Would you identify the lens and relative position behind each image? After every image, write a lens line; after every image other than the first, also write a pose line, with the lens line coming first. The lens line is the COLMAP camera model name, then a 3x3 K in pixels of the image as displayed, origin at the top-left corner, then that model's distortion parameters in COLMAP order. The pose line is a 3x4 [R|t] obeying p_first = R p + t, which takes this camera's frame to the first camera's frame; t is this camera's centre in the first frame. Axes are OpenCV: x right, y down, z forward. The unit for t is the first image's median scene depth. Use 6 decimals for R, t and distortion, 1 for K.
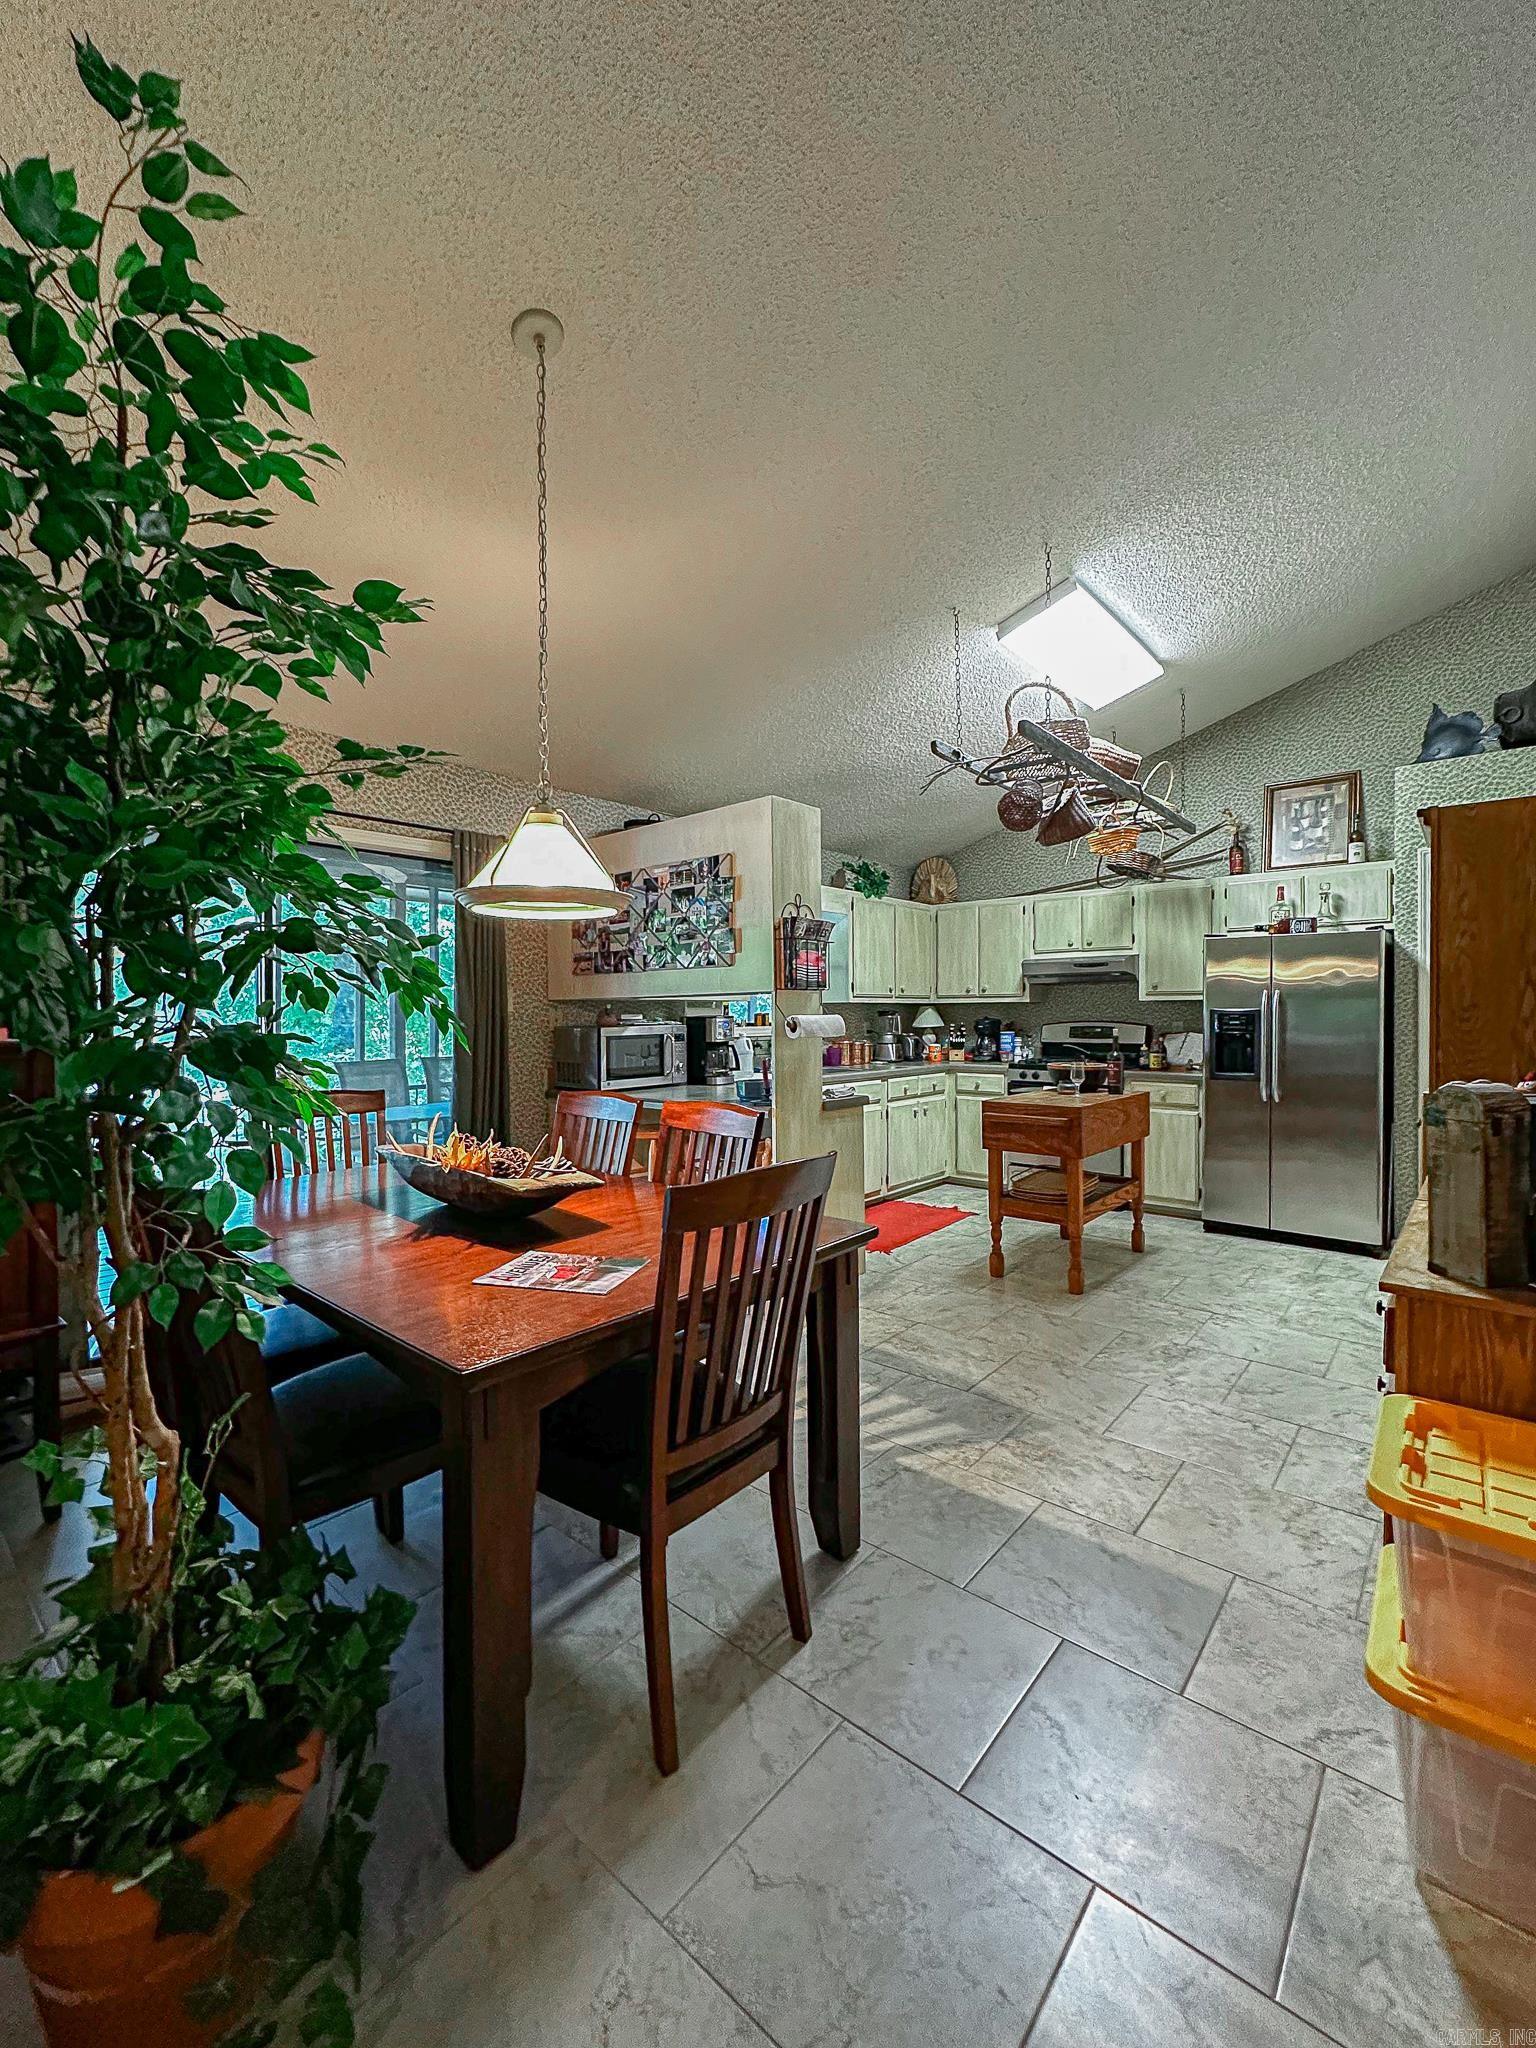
lens RADIAL K [[917.9, 0, 815.6], [0, 917.9, 1021.7], [0, 0, 1]] dist [-0.000834, 0.000413]
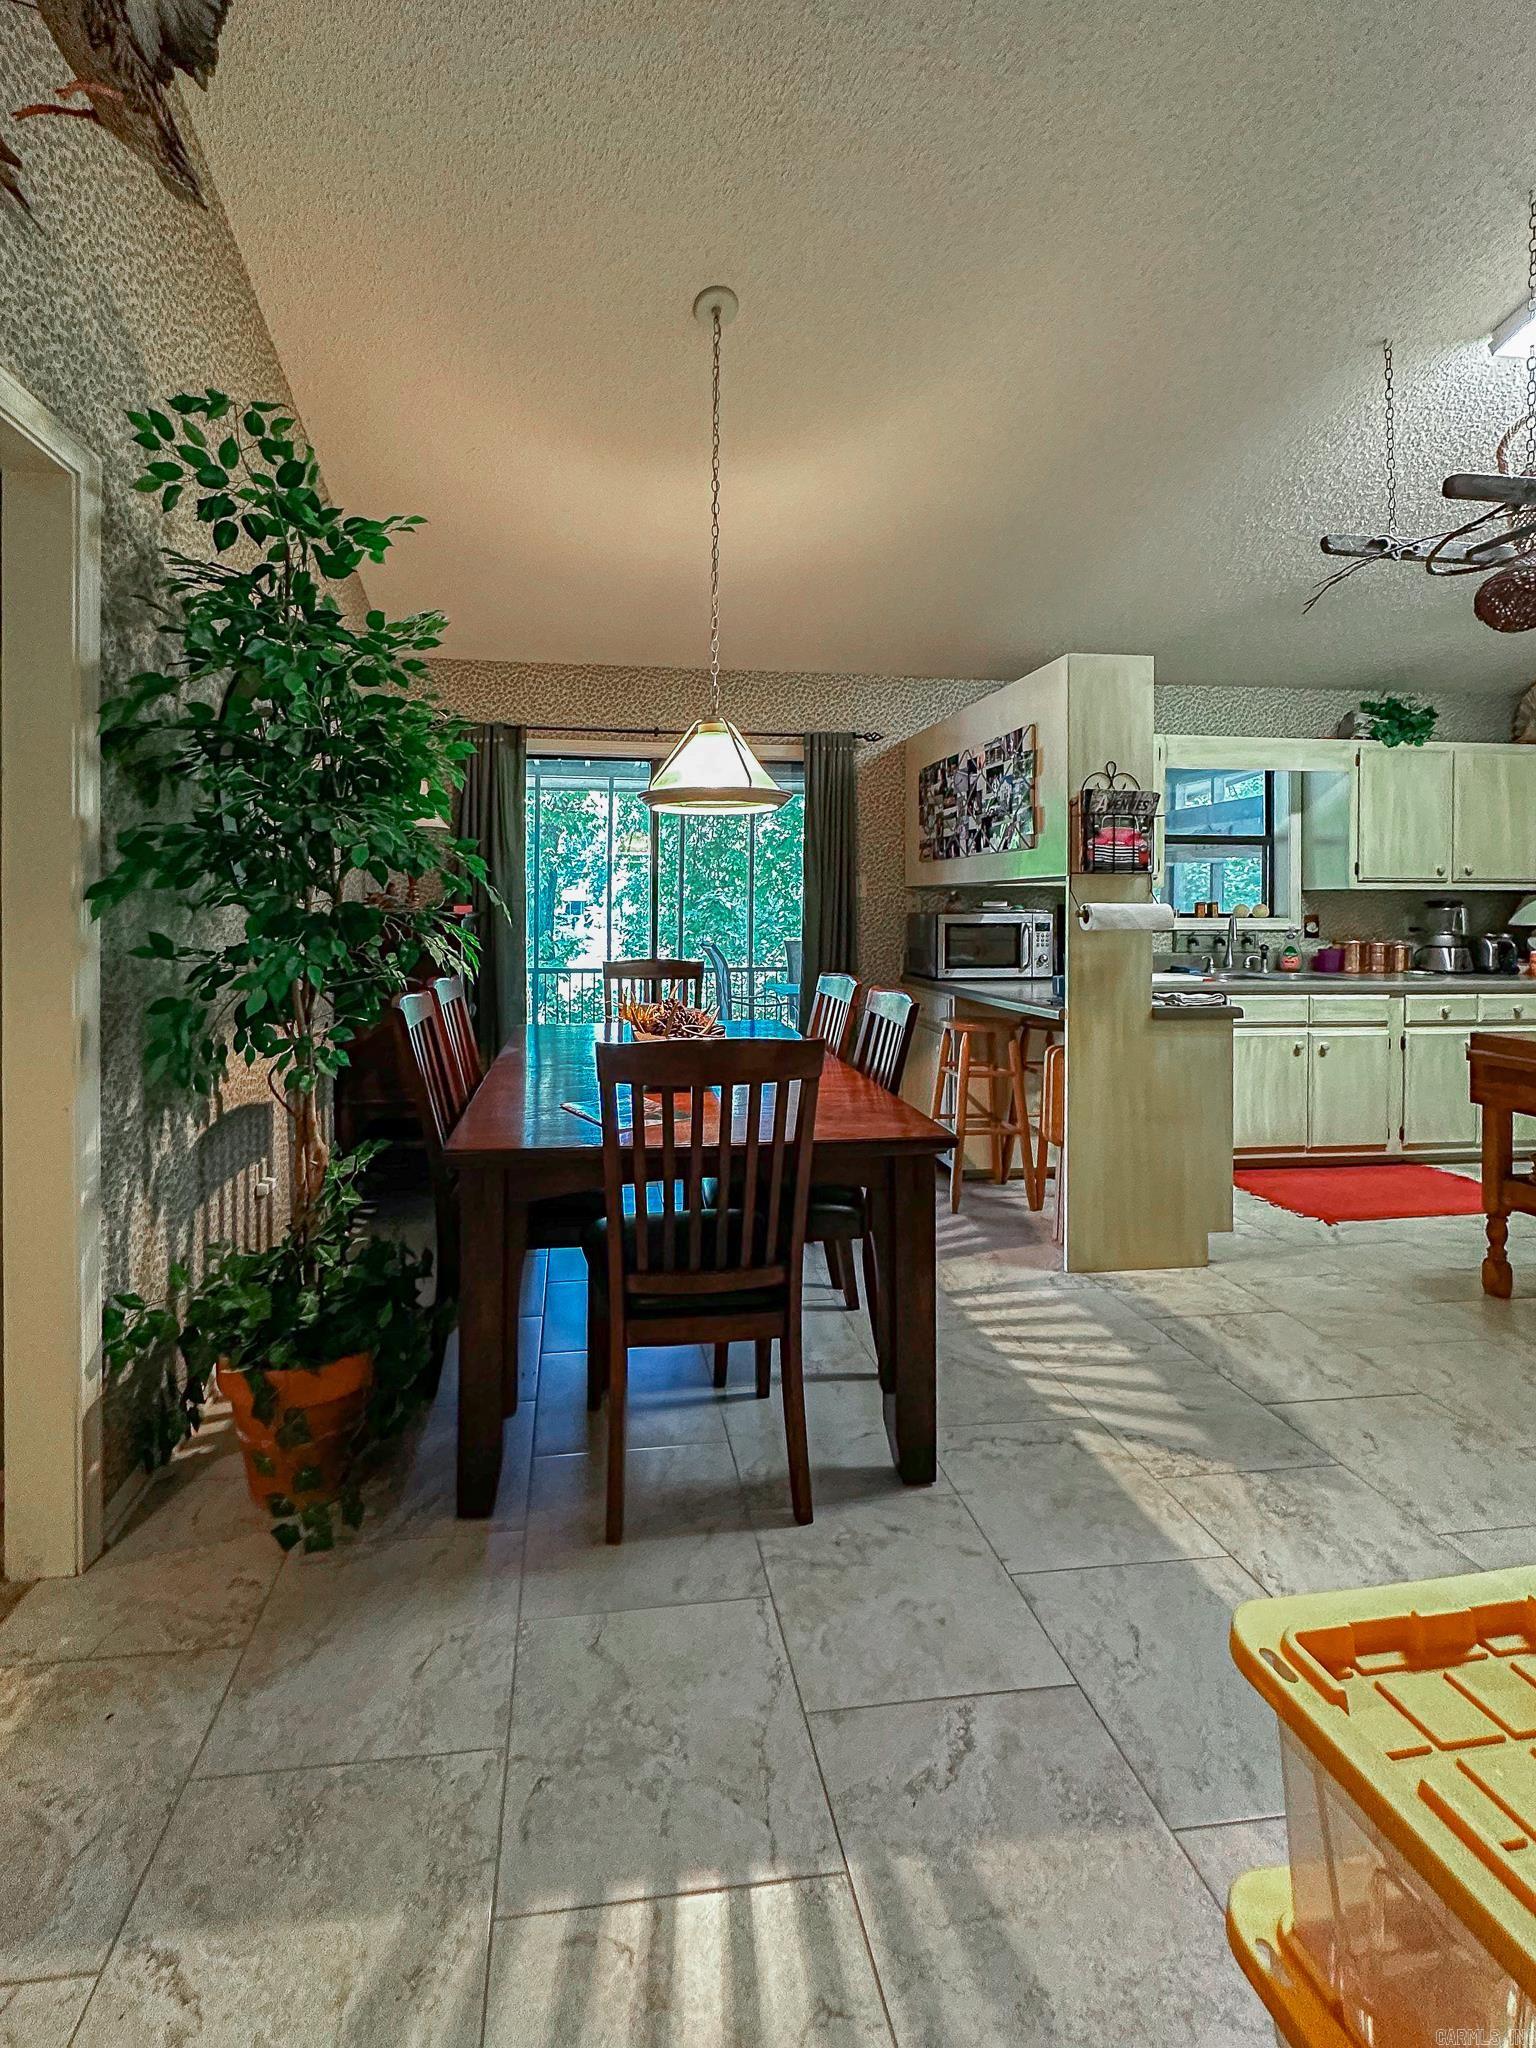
lens RADIAL K [[937.3, 0, 643.7], [0, 937.3, 905.1], [0, 0, 1]] dist [-0.001525, -0.000100]
pose [[0.688958, 0.013076, -0.724683, 0.202889], [-0.016017, 0.999868, 0.002814, -0.000754], [0.724624, 0.009669, 0.689076, 0.054271]]
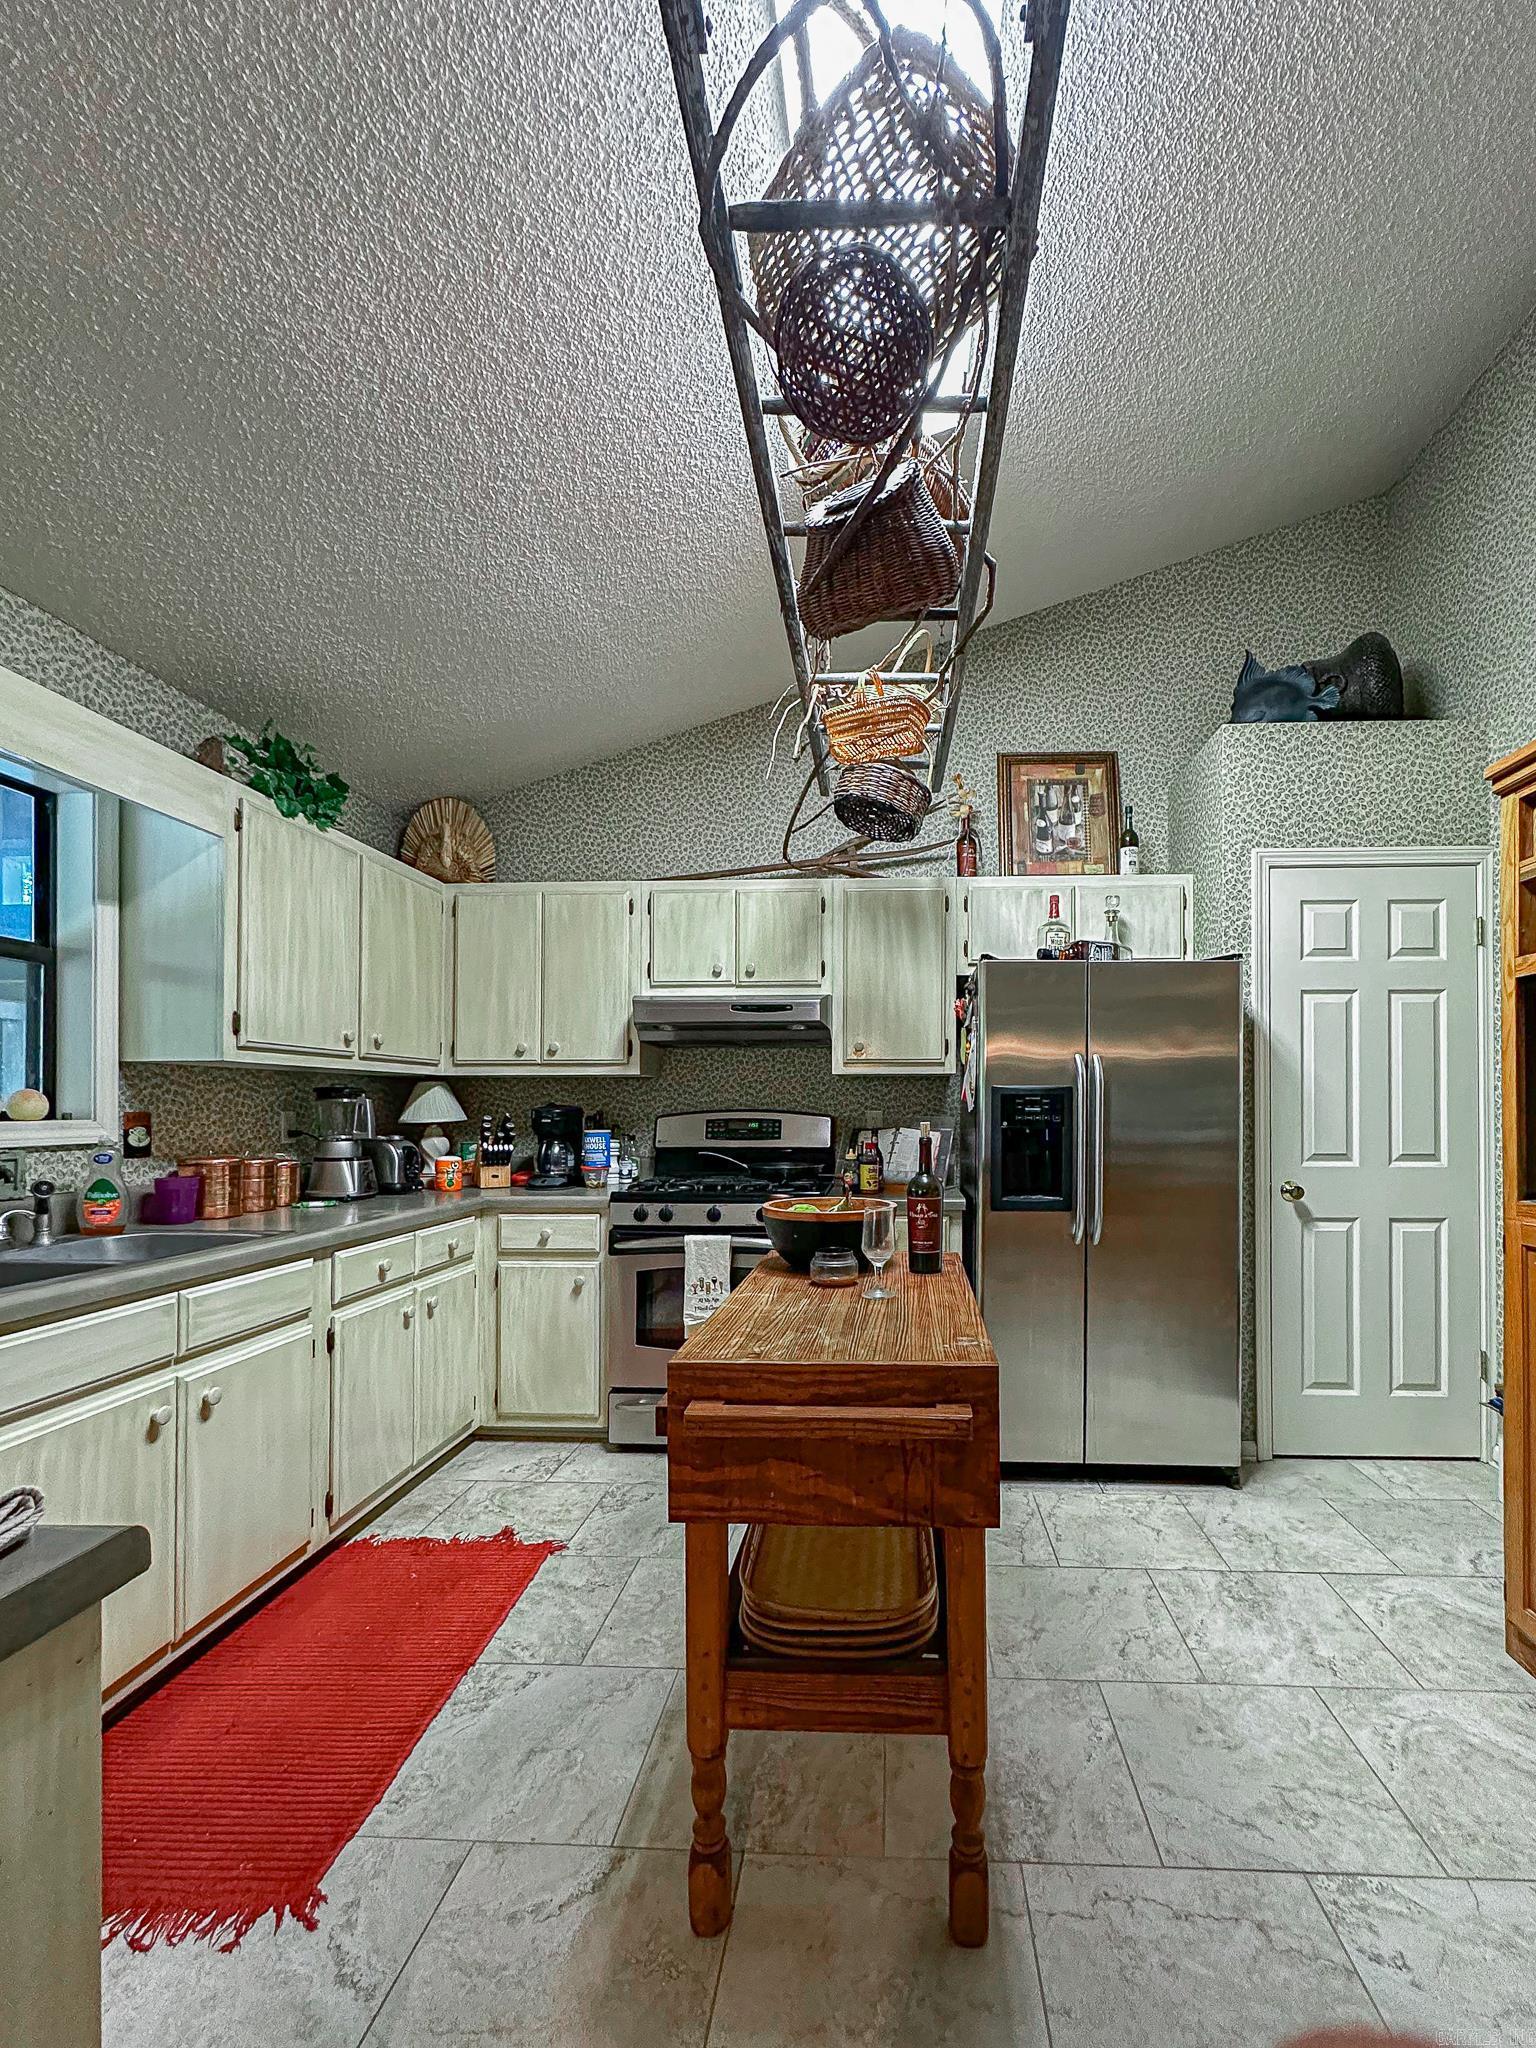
lens RADIAL K [[880.8, 0, 853.8], [0, 880.8, 1091.1], [0, 0, 1]] dist [-0.003268, 0.000198]
pose [[0.831731, 0.011834, 0.555053, 0.054557], [0.004507, 0.999596, -0.028065, 0.003829], [-0.555161, 0.025844, 0.831341, 0.560267]]
